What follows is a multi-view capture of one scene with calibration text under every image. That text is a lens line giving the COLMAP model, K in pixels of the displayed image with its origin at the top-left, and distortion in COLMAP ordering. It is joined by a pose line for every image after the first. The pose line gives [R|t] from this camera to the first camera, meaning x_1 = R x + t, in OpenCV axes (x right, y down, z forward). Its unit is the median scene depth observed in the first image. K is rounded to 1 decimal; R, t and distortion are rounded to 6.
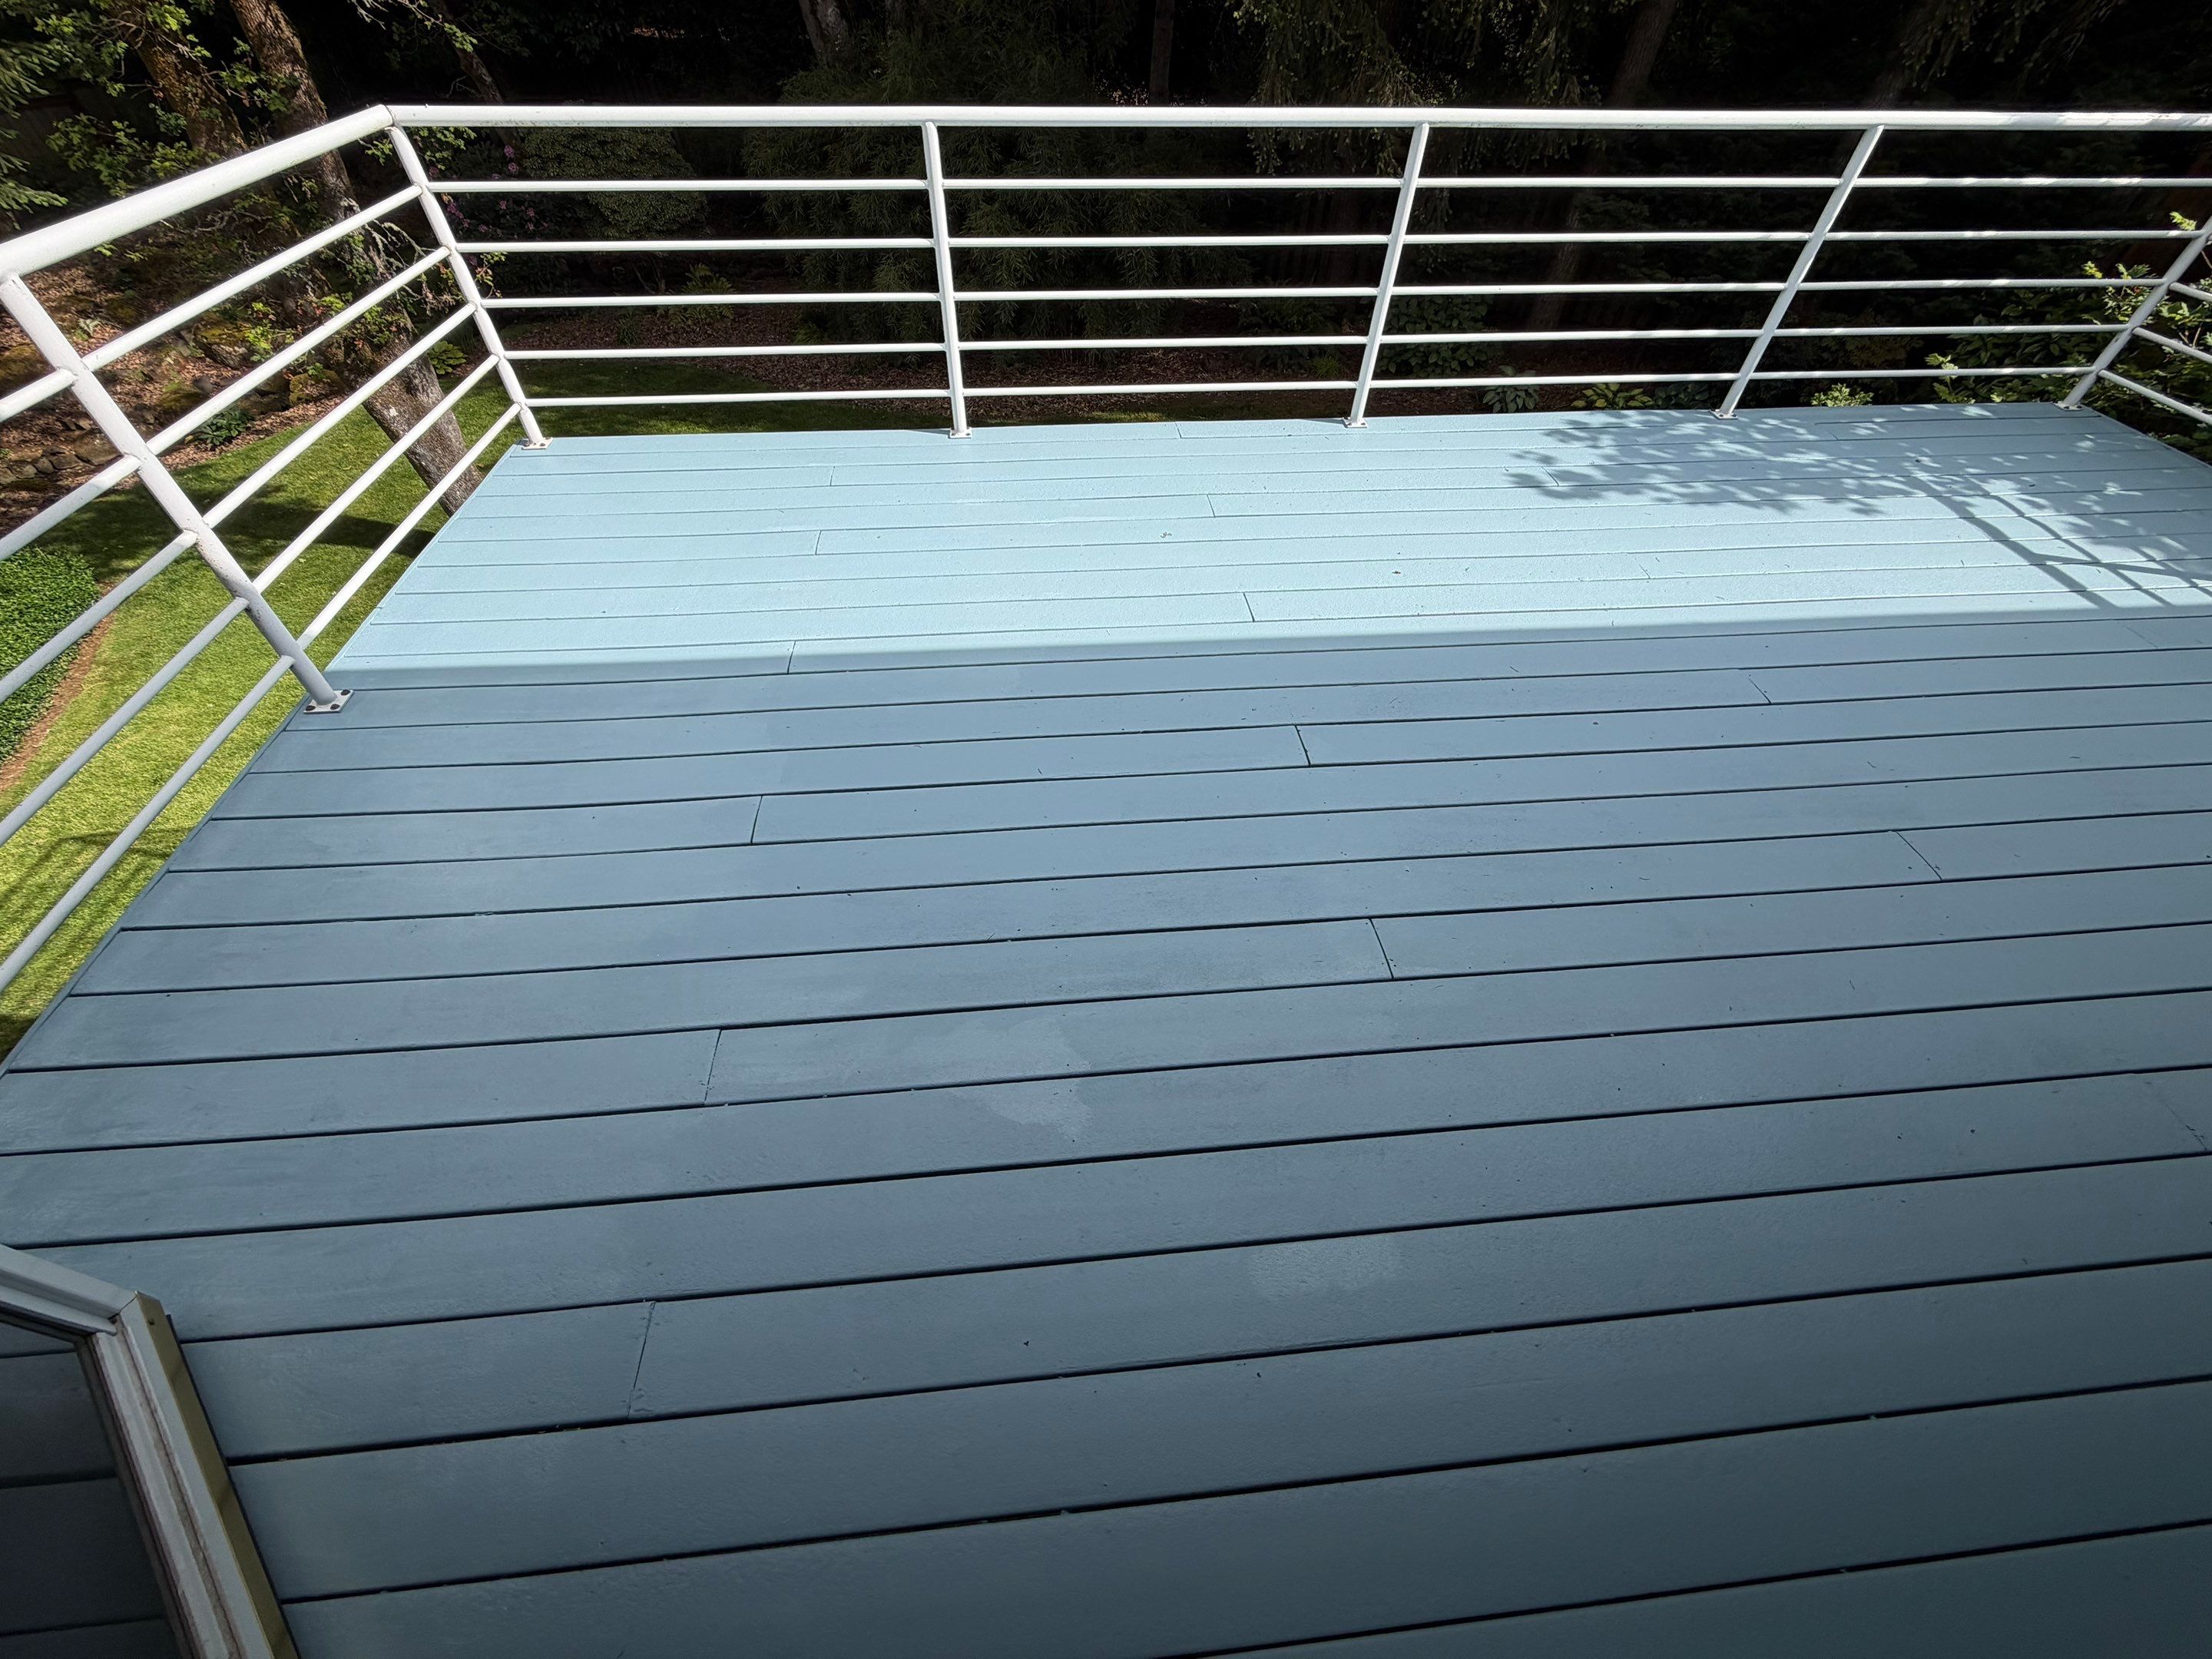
lens RADIAL K [[896.9, 0, 1096.5], [0, 896.9, 827.1], [0, 0, 1]] dist [-0.000737, 0.000180]
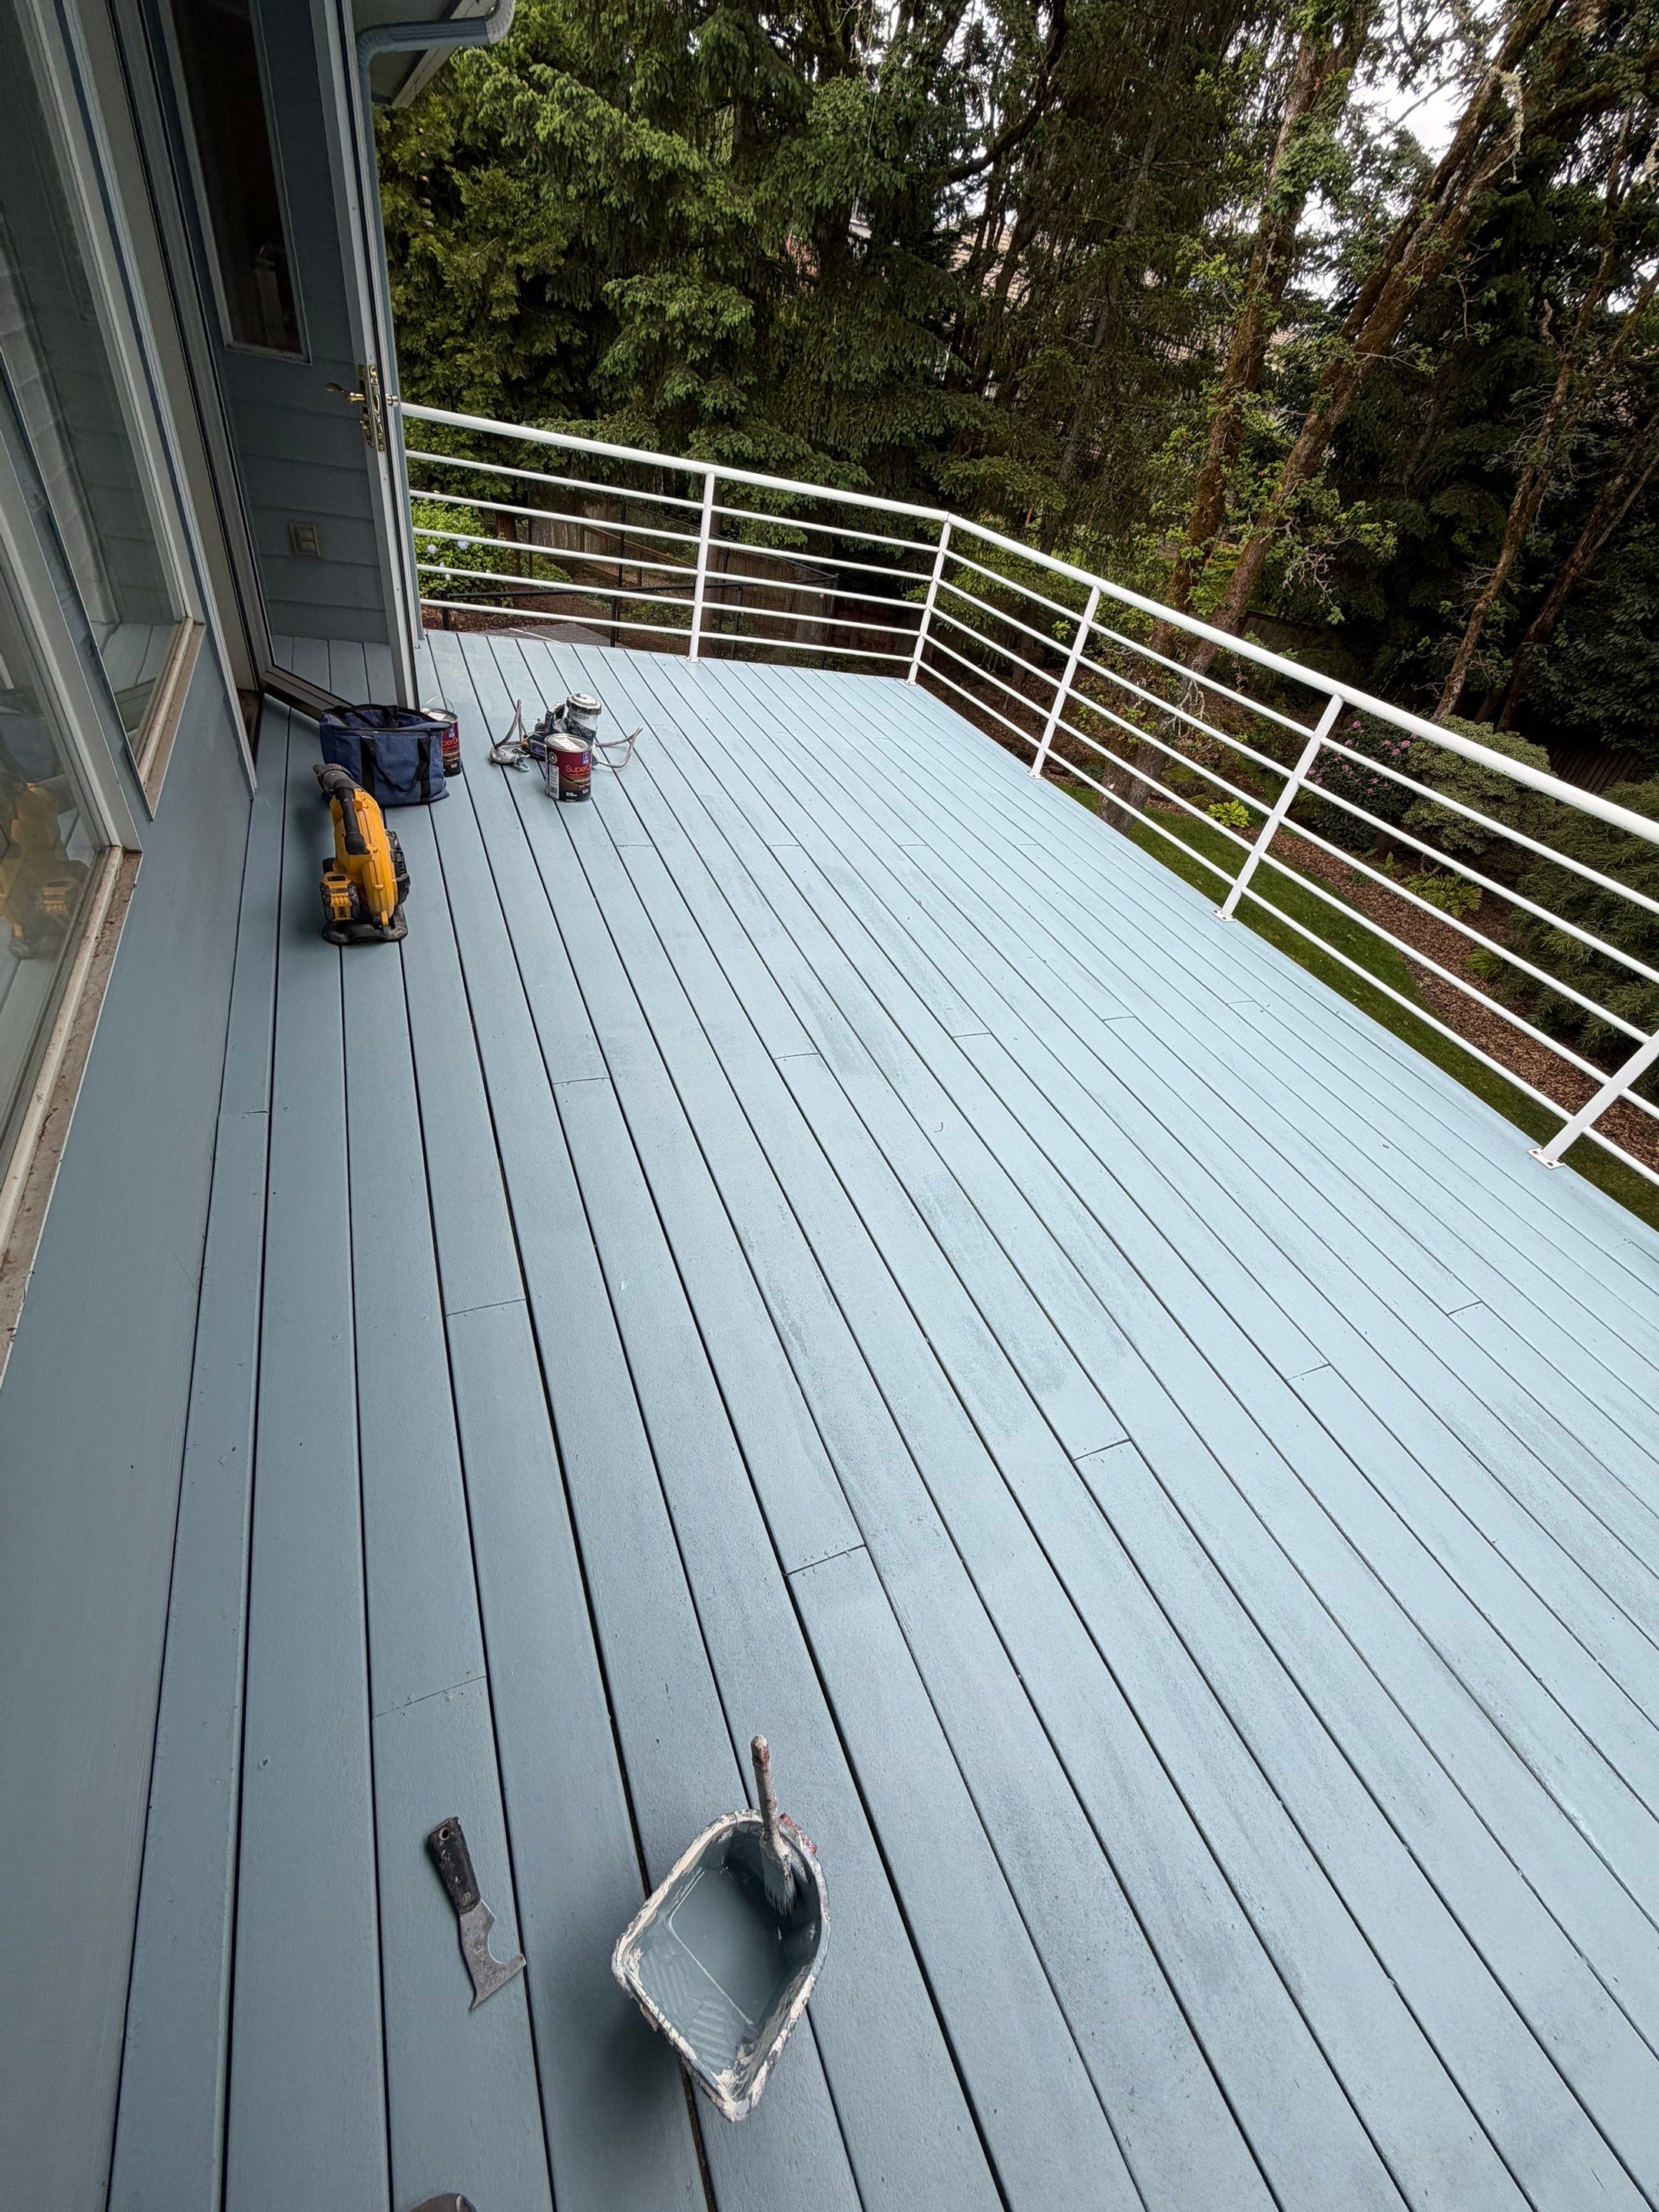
lens RADIAL K [[874.6, 0, 829.5], [0, 874.6, 1106.0], [0, 0, 1]] dist [-0.005344, 0.000066]
pose [[0.305116, 0.647758, -0.698078, 2.040502], [-0.819521, 0.551973, 0.153988, -0.145109], [0.485067, 0.525105, 0.699267, 0.198179]]
